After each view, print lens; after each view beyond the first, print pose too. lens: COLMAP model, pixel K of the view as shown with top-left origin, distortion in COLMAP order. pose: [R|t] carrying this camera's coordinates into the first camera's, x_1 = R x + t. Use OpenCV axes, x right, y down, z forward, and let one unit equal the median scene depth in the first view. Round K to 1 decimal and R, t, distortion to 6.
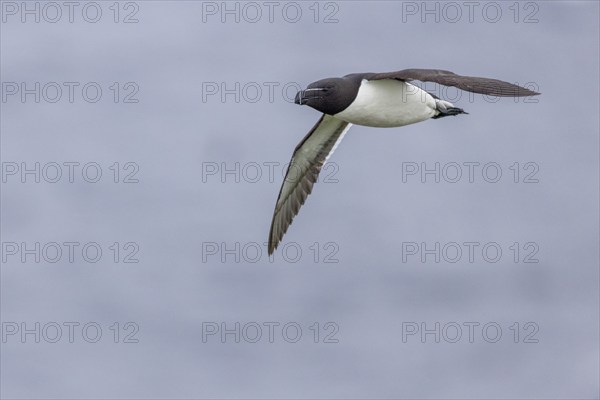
lens RADIAL K [[304.2, 0, 300.0], [0, 304.2, 200.0], [0, 0, 1]] dist [0.000215, 0.000165]
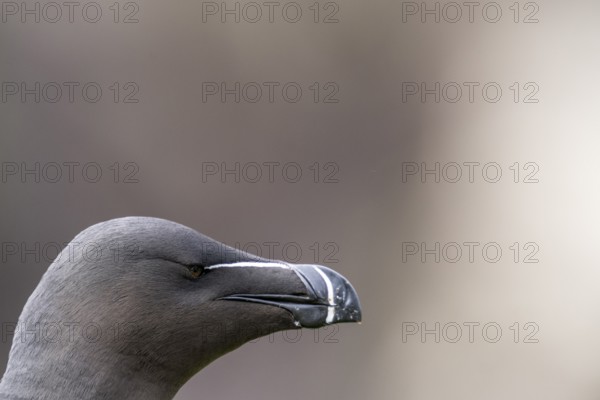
lens RADIAL K [[304.2, 0, 300.0], [0, 304.2, 200.0], [0, 0, 1]] dist [0.000215, 0.000165]
pose [[1.000000, -0.000649, -0.000296, -0.000155], [0.000649, 1.000000, 0.000188, 0.525323], [0.000296, -0.000189, 1.000000, 0.000247]]
